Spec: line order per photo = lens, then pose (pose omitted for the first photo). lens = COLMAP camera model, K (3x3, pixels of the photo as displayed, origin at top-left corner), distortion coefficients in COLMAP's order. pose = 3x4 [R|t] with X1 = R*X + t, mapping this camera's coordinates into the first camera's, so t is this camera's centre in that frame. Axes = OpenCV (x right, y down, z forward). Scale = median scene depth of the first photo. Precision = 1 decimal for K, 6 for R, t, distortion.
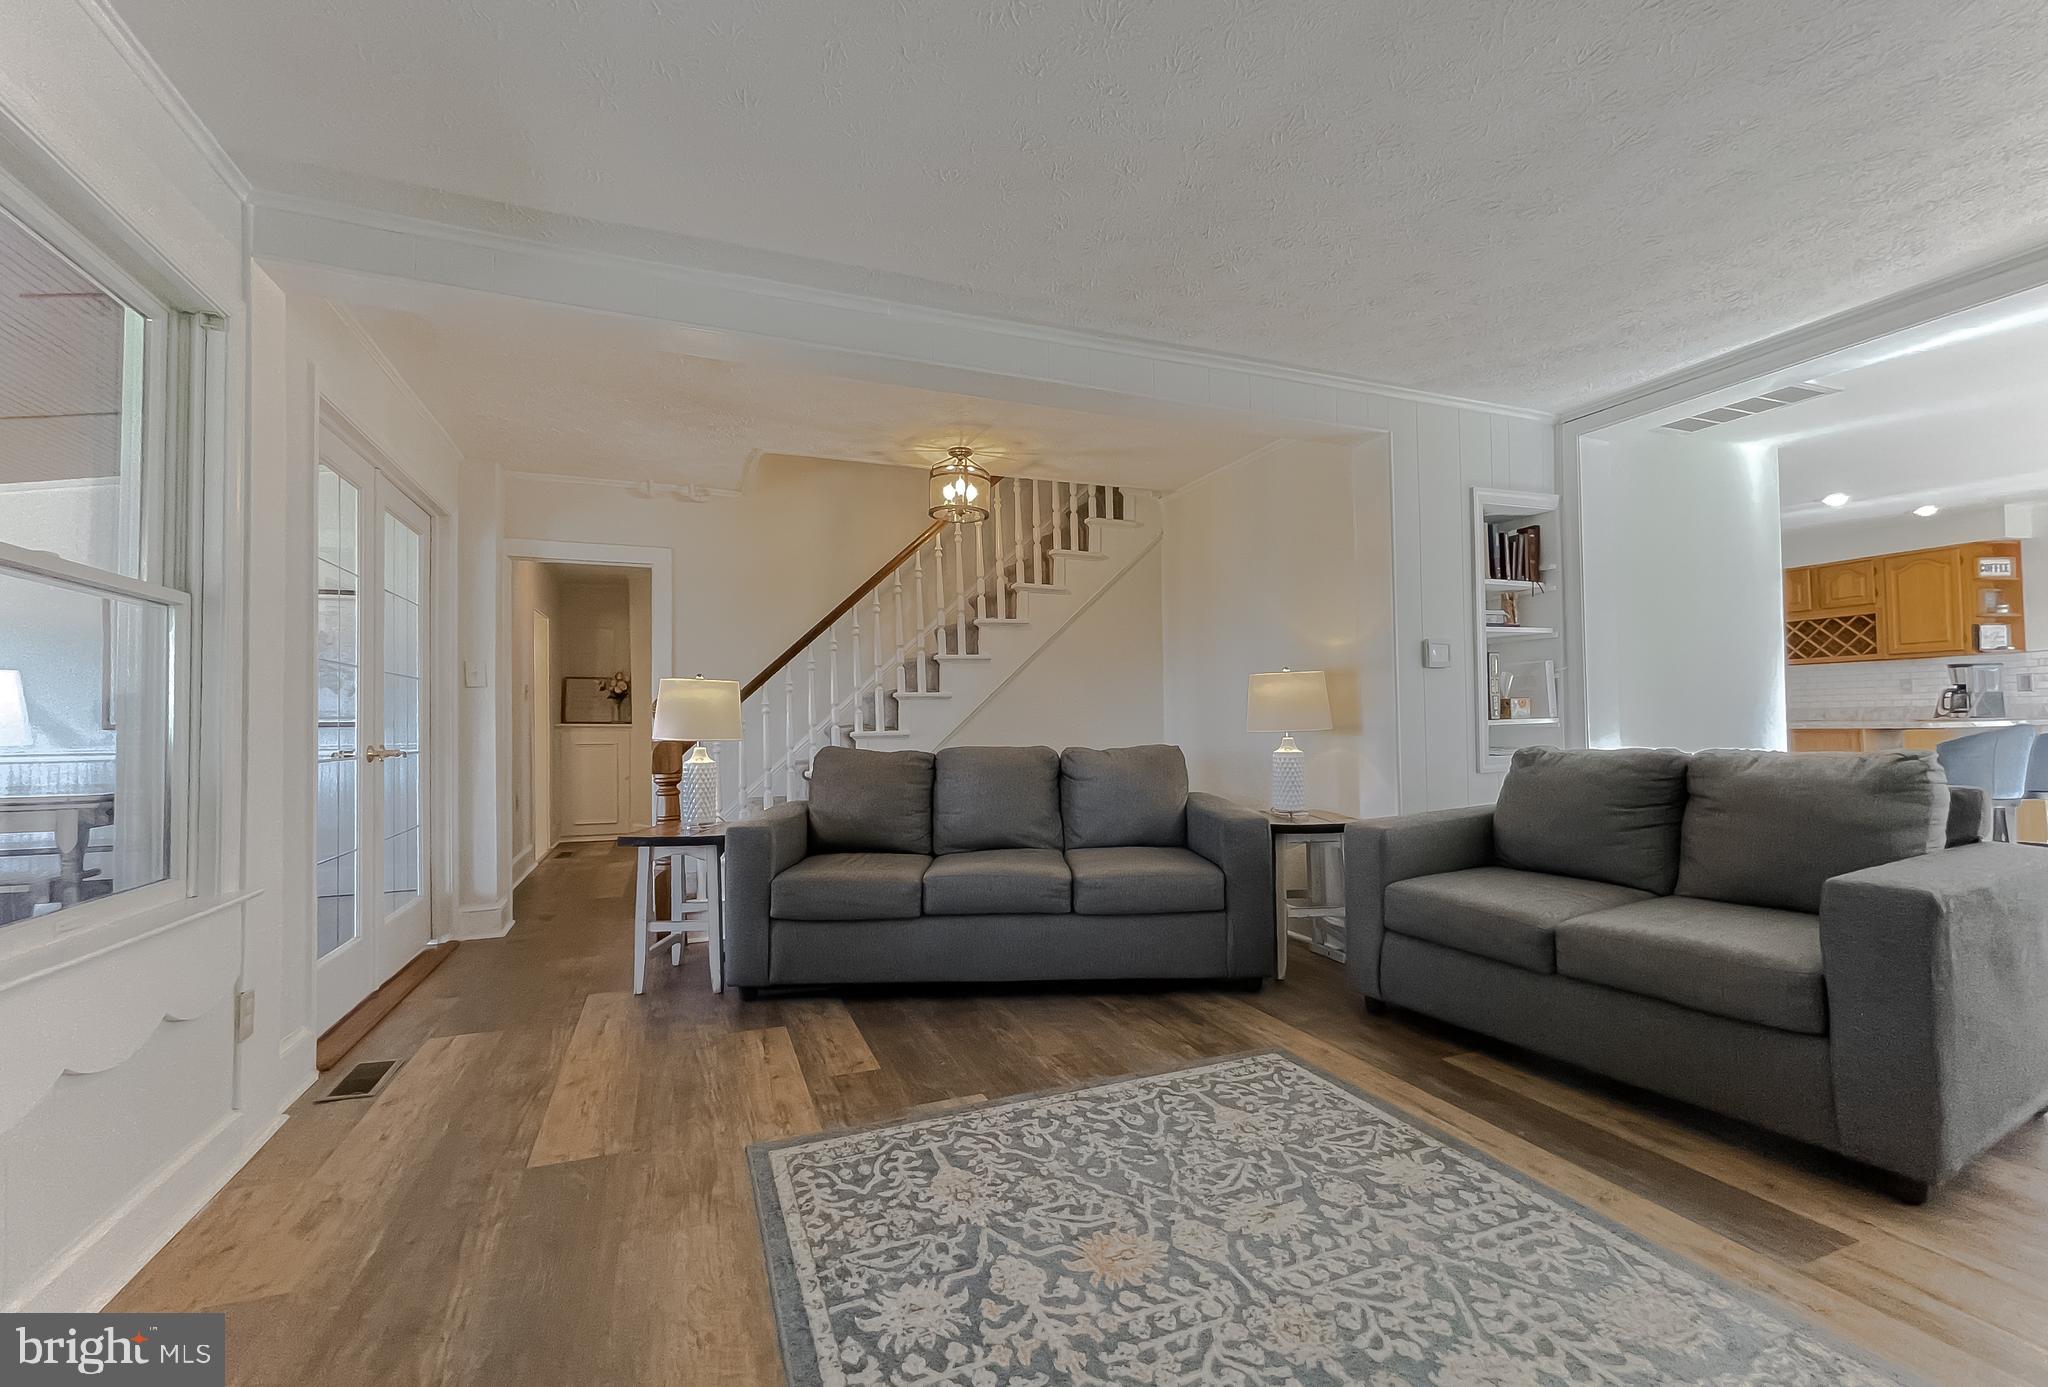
lens RADIAL K [[864.6, 0, 1017.5], [0, 864.6, 691.9], [0, 0, 1]] dist [-0.000745, 0.000736]
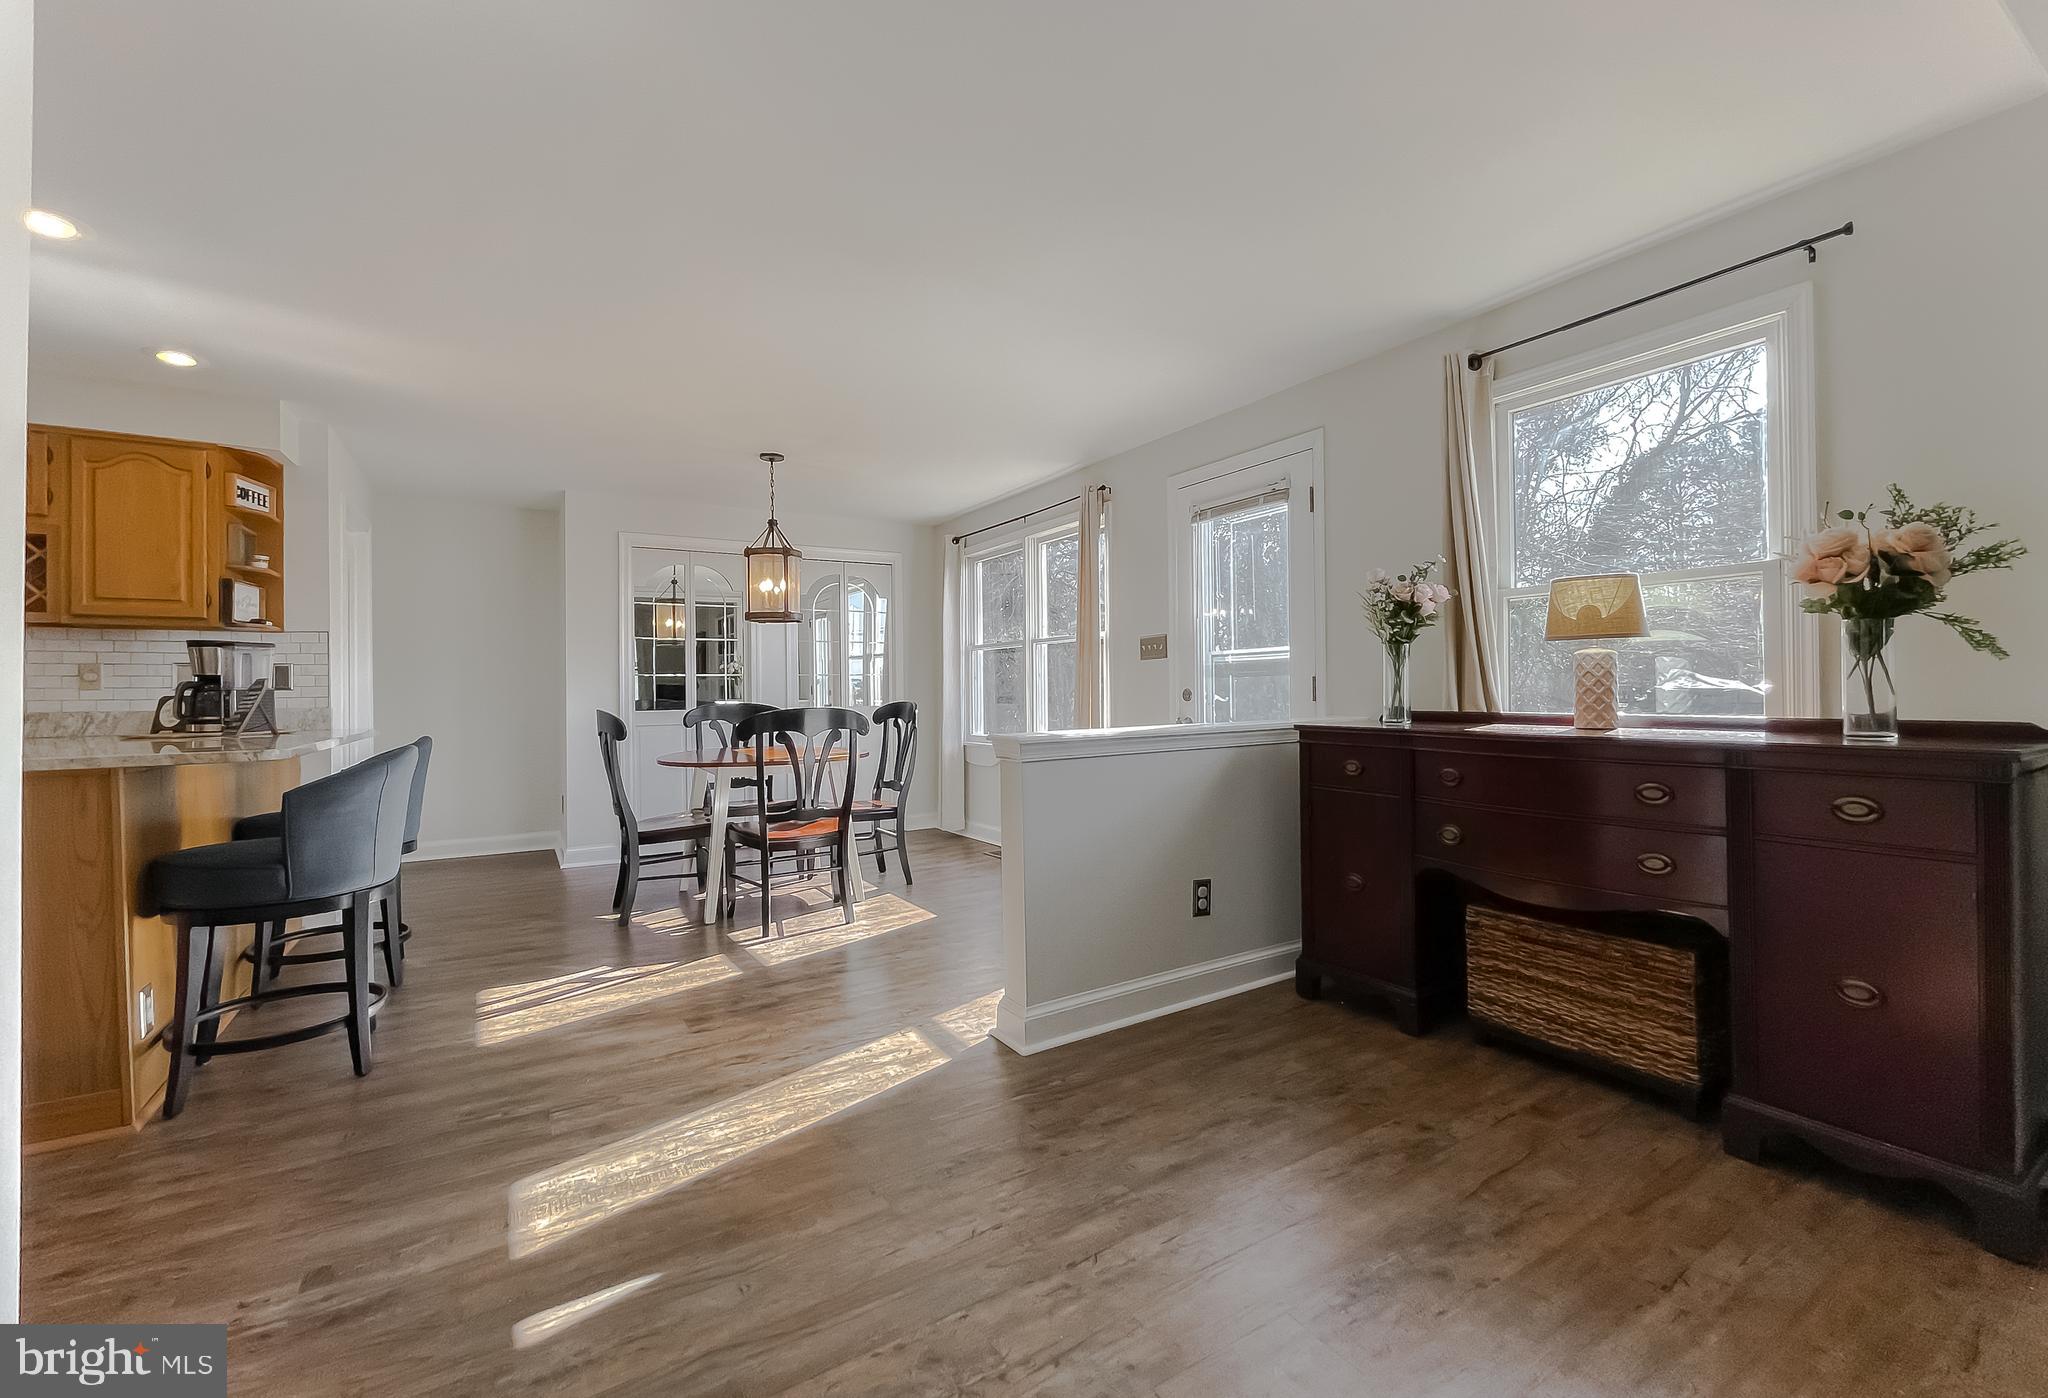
lens RADIAL K [[847.1, 0, 1017.2], [0, 847.1, 686.9], [0, 0, 1]] dist [-0.000353, 0.000278]
pose [[-0.161944, 0.027977, 0.986403, 1.129159], [-0.019937, 0.999301, -0.031616, 0.016854], [-0.986598, -0.024786, -0.161273, 1.437443]]
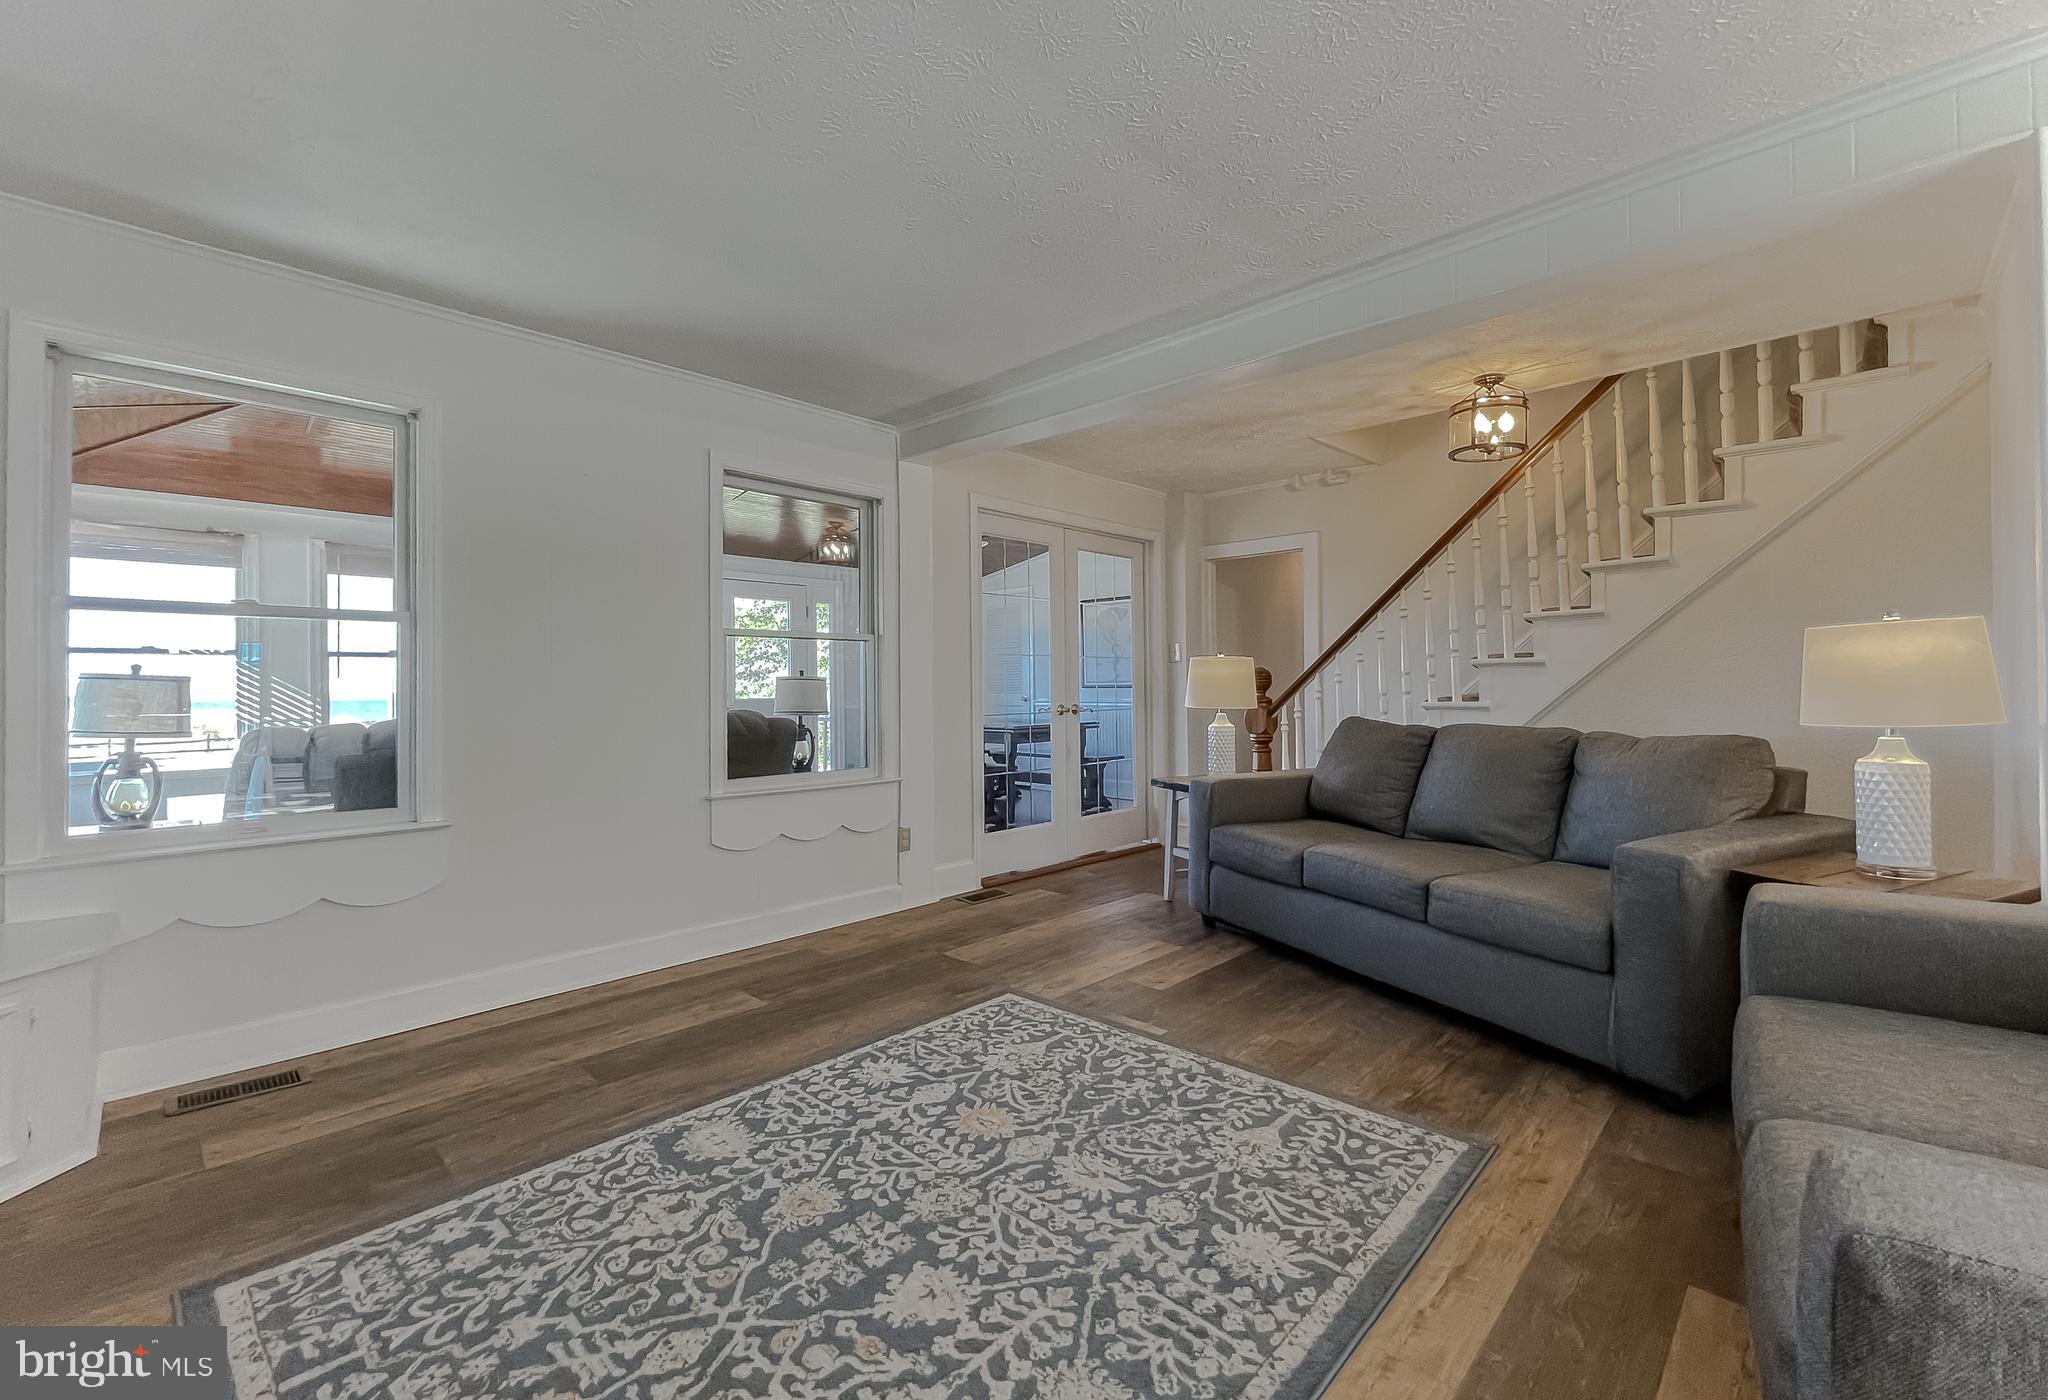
lens RADIAL K [[868.8, 0, 1012.8], [0, 868.8, 678.9], [0, 0, 1]] dist [-0.000193, 0.000355]
pose [[0.404255, 0.003876, -0.914638, 1.007715], [0.039454, 0.998986, 0.021671, -0.036593], [0.913795, -0.044847, 0.403692, 0.400254]]
